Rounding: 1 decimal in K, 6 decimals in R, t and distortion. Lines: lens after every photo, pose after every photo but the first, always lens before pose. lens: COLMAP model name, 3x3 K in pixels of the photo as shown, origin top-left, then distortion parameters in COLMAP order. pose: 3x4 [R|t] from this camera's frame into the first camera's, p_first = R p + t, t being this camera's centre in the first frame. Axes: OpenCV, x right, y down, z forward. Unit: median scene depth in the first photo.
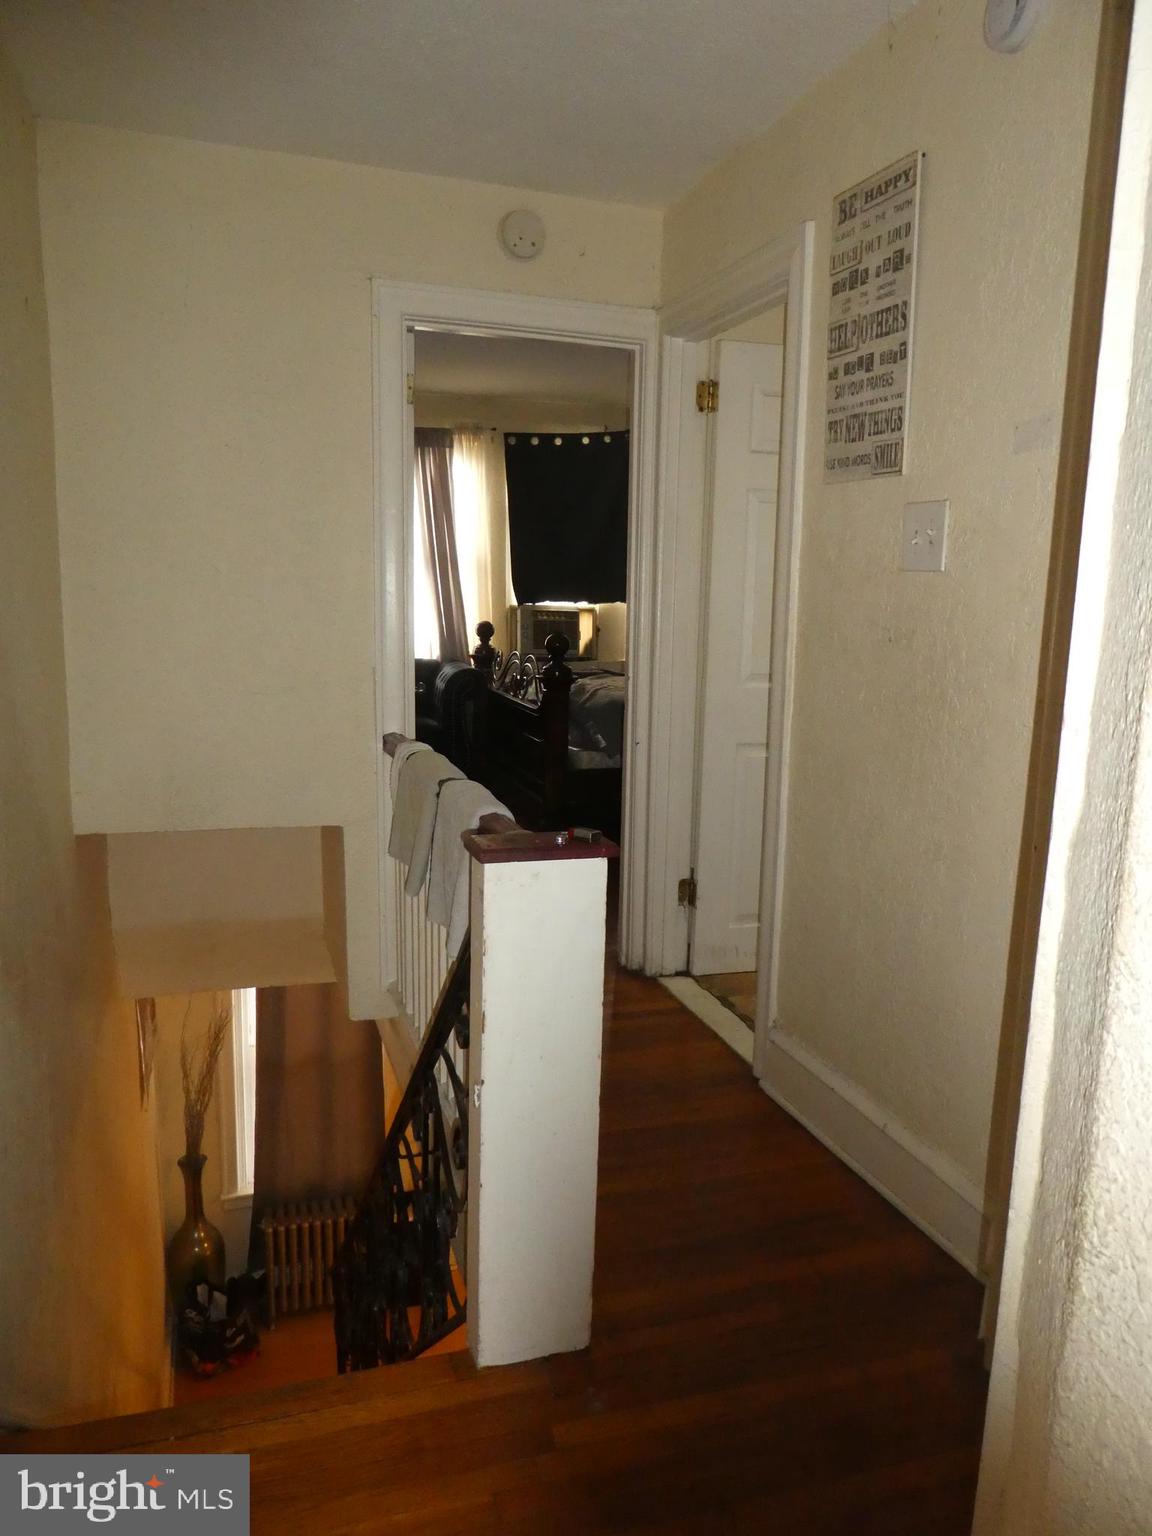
lens RADIAL K [[1106.8, 0, 576.2], [0, 1106.8, 772.2], [0, 0, 1]] dist [-0.023763, 0.001208]
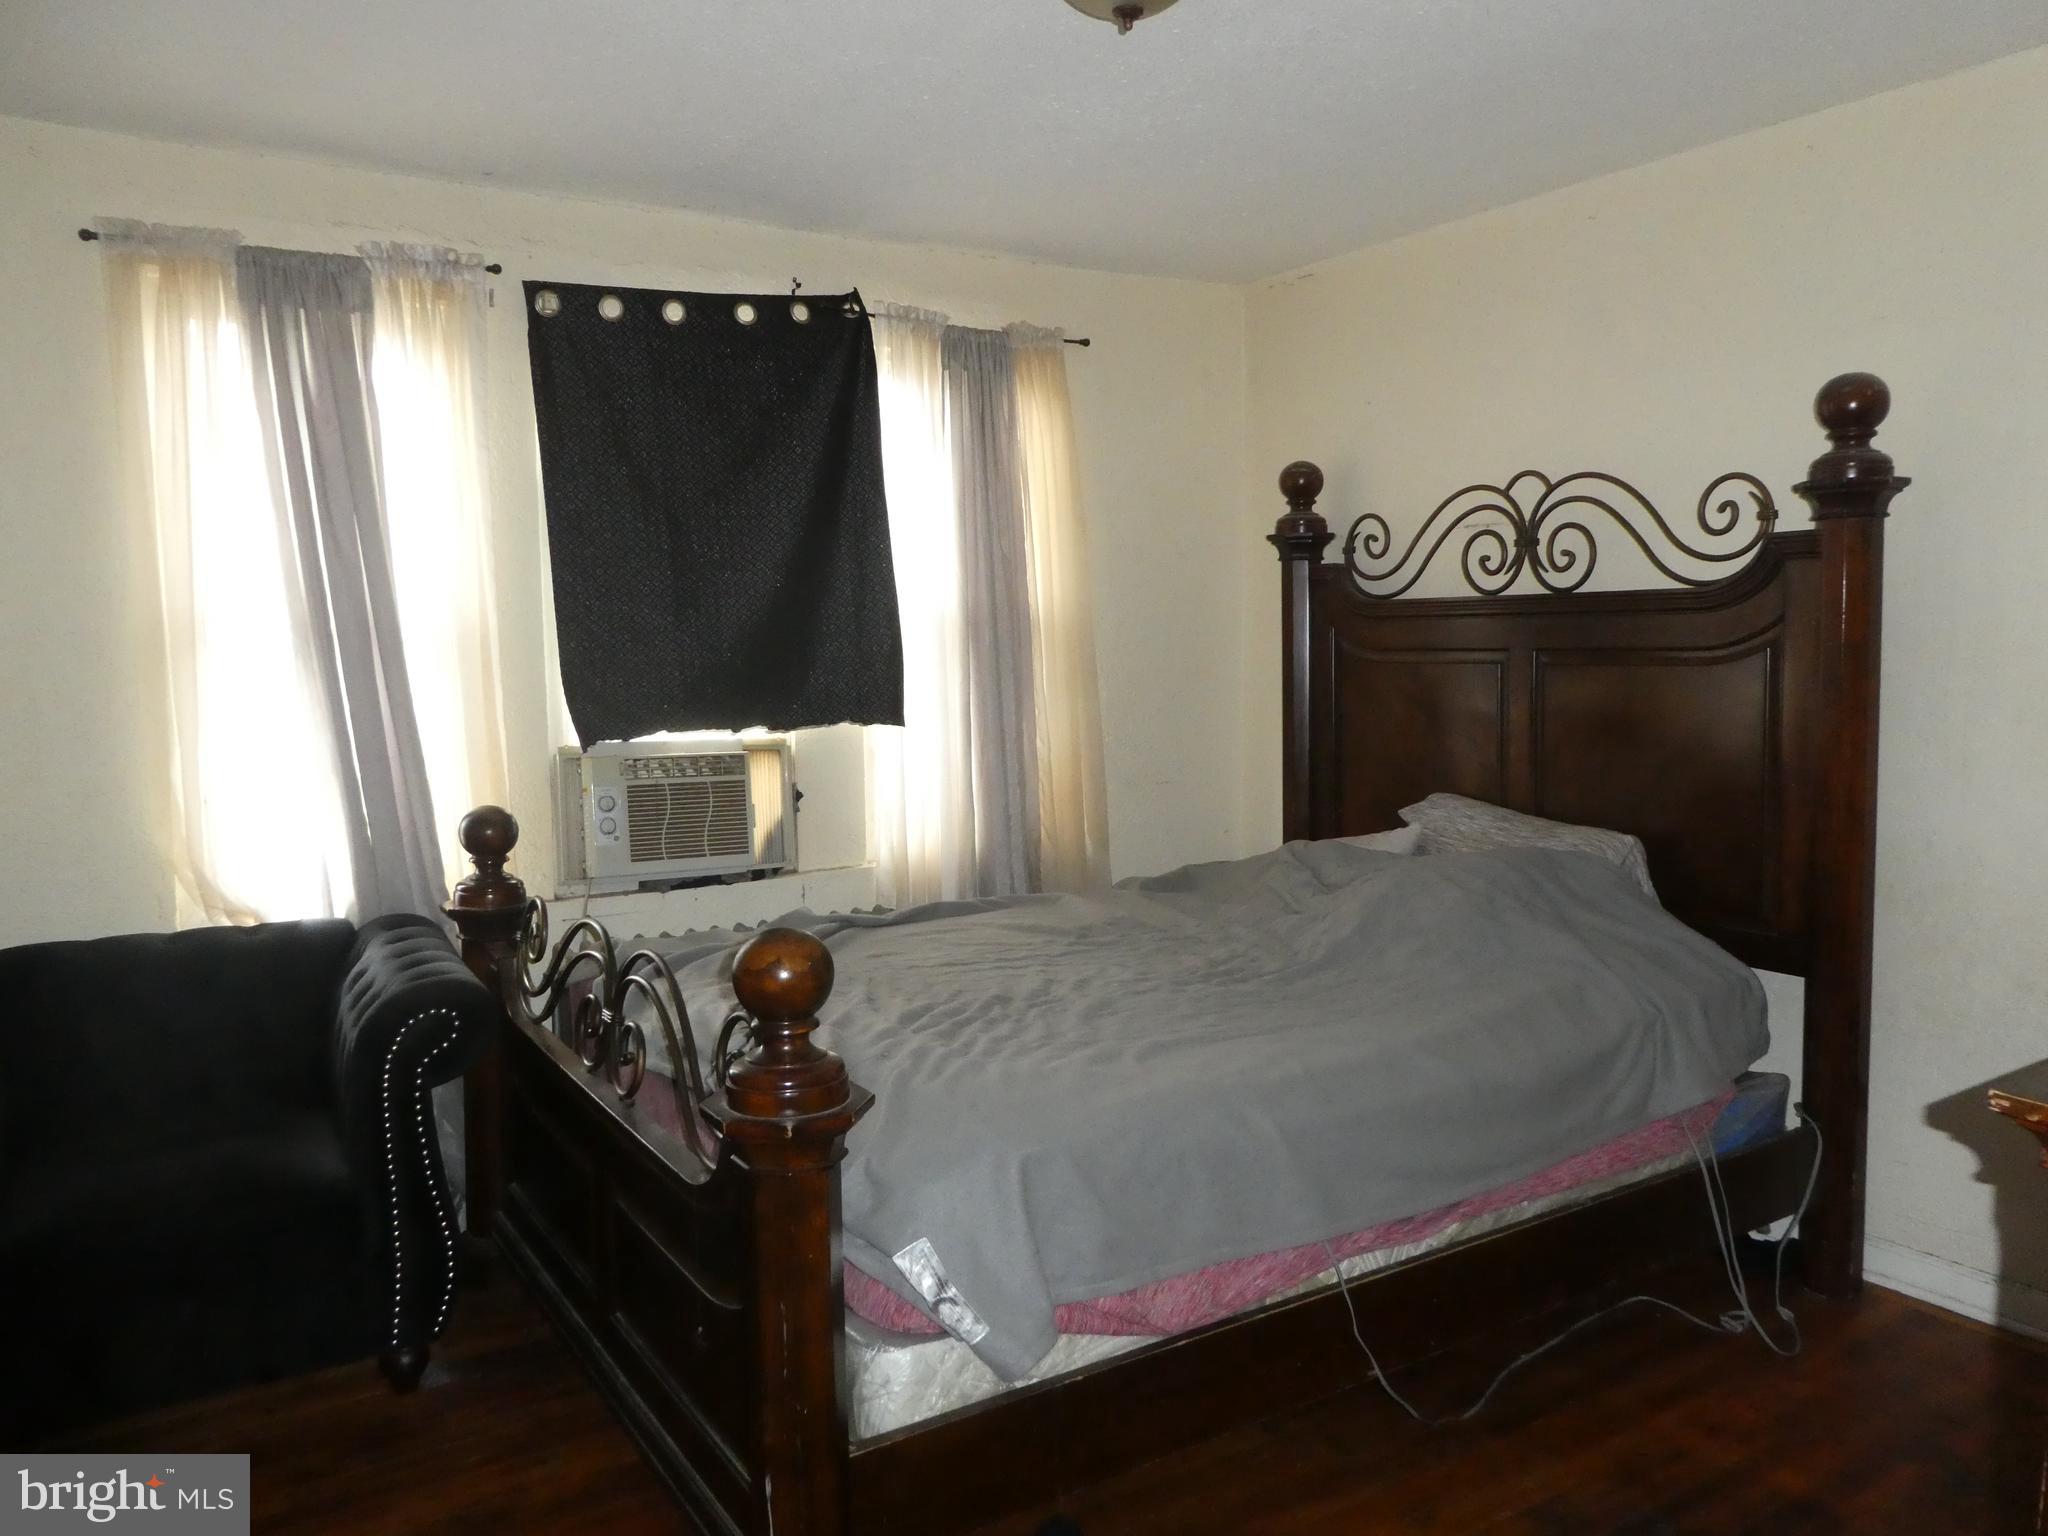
lens RADIAL K [[1475.8, 0, 1027.4], [0, 1475.8, 762.6], [0, 0, 1]] dist [-0.023763, 0.001208]
pose [[0.964049, -0.044977, 0.261892, -0.038405], [0.061484, 0.996582, -0.055178, -0.110111], [-0.258515, 0.069296, 0.963519, 0.492332]]
